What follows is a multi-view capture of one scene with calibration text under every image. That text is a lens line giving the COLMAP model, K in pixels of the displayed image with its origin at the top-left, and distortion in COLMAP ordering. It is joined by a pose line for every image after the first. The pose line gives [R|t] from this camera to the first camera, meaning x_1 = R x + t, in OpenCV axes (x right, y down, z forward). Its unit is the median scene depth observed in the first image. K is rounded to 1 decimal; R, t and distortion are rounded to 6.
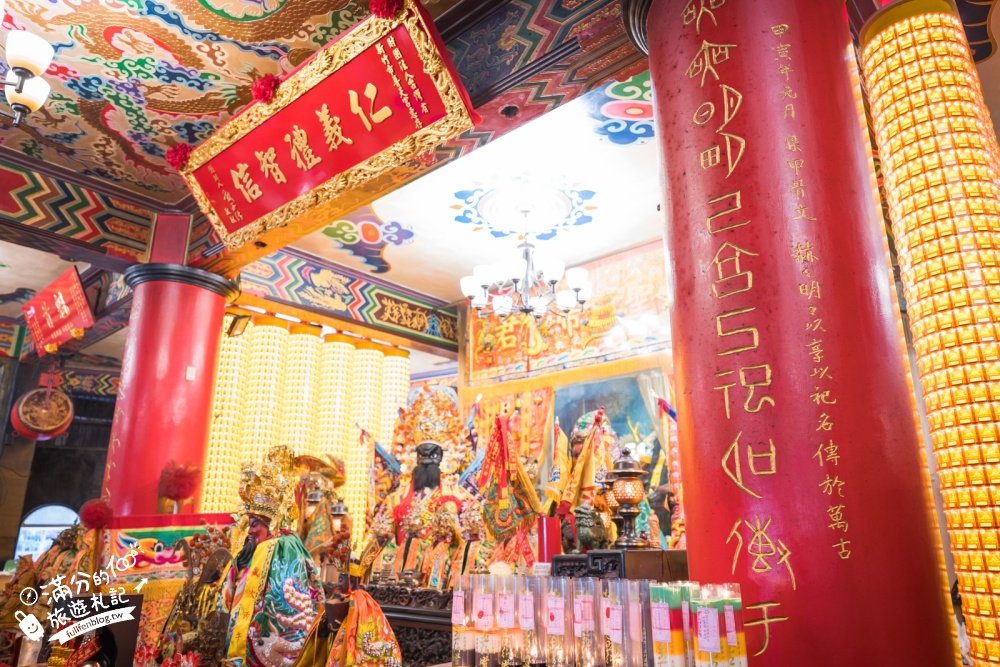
lens RADIAL K [[673.9, 0, 499.2], [0, 673.9, 334.0], [0, 0, 1]] dist [-0.001305, 0.003712]
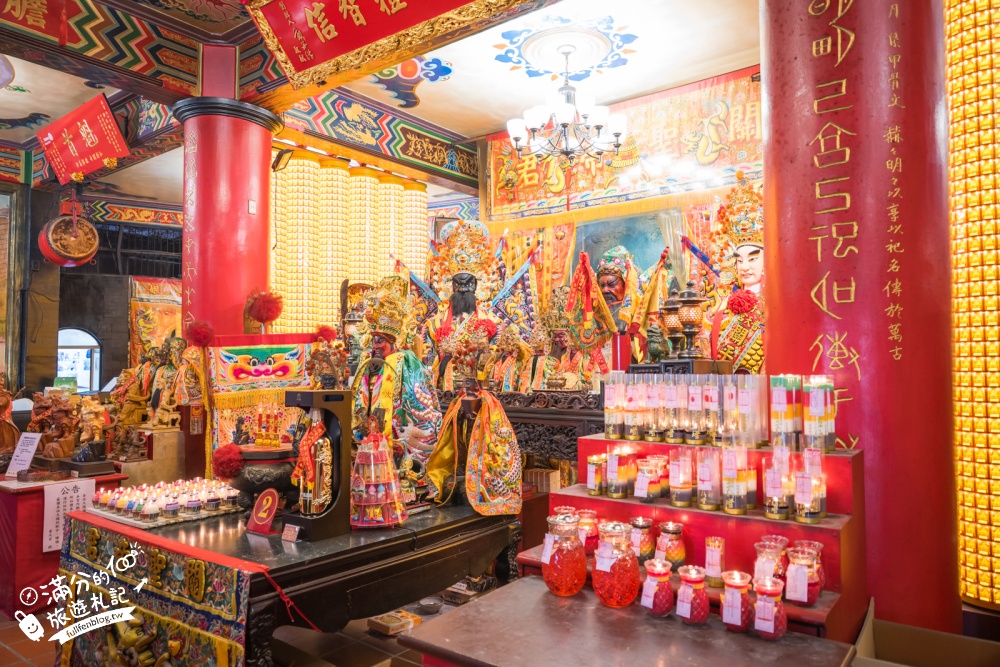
lens RADIAL K [[673.9, 0, 500.5], [0, 673.9, 332.7], [0, 0, 1]] dist [-0.001305, 0.003712]
pose [[0.997278, 0.001034, 0.073725, -0.160210], [-0.019379, 0.968421, 0.248565, -0.024095], [-0.071140, -0.249317, 0.965805, -0.118143]]
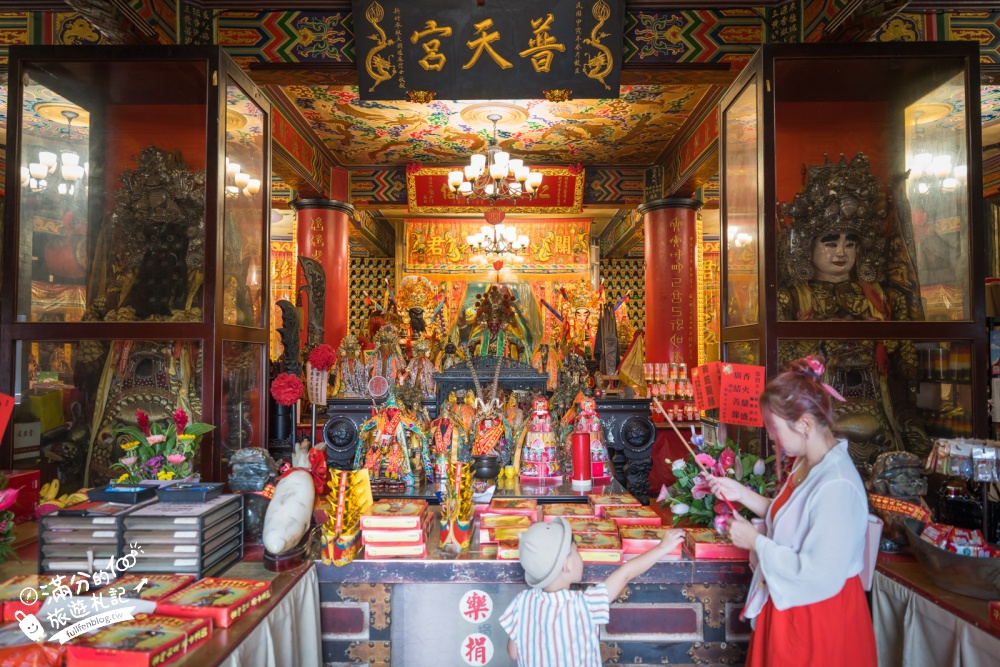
lens RADIAL K [[673.9, 0, 502.2], [0, 673.9, 337.7], [0, 0, 1]] dist [-0.001305, 0.003712]
pose [[0.755220, 0.024711, 0.655005, -1.453492], [-0.192403, 0.963626, 0.185487, -0.188263], [-0.626596, -0.266108, 0.732505, -0.676477]]
